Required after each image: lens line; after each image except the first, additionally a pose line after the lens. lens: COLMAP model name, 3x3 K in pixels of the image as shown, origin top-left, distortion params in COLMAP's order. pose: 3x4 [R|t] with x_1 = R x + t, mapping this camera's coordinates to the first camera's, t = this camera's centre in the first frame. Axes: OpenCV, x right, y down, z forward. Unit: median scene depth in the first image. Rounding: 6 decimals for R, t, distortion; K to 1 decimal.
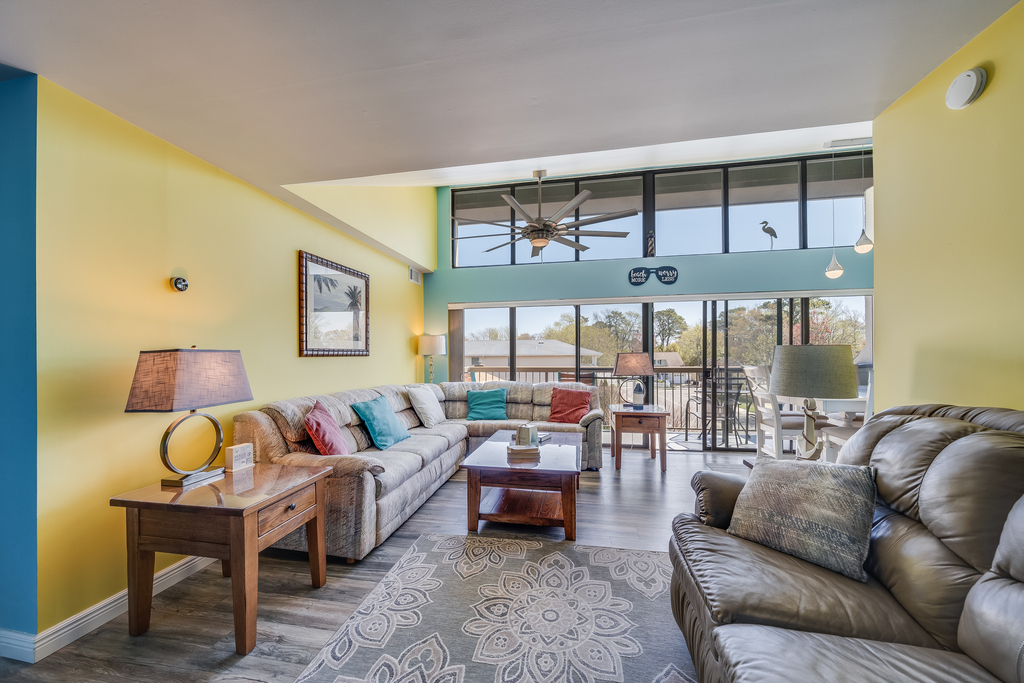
lens RADIAL K [[377.1, 0, 513.1], [0, 377.1, 349.1], [0, 0, 1]] dist [-0.001275, 0.000134]
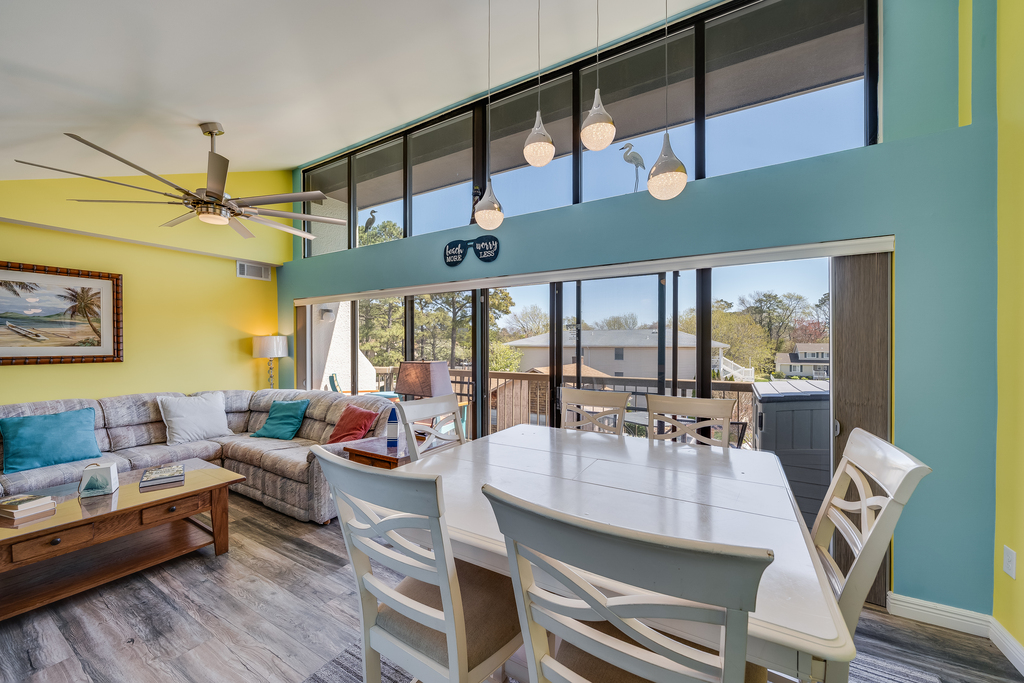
lens RADIAL K [[377.1, 0, 510.2], [0, 377.1, 341.7], [0, 0, 1]] dist [-0.001275, 0.000134]
pose [[0.937392, 0.006272, -0.348220, 0.682639], [-0.002874, 0.999943, 0.010272, -0.035155], [0.348264, -0.008628, 0.937357, 0.373983]]
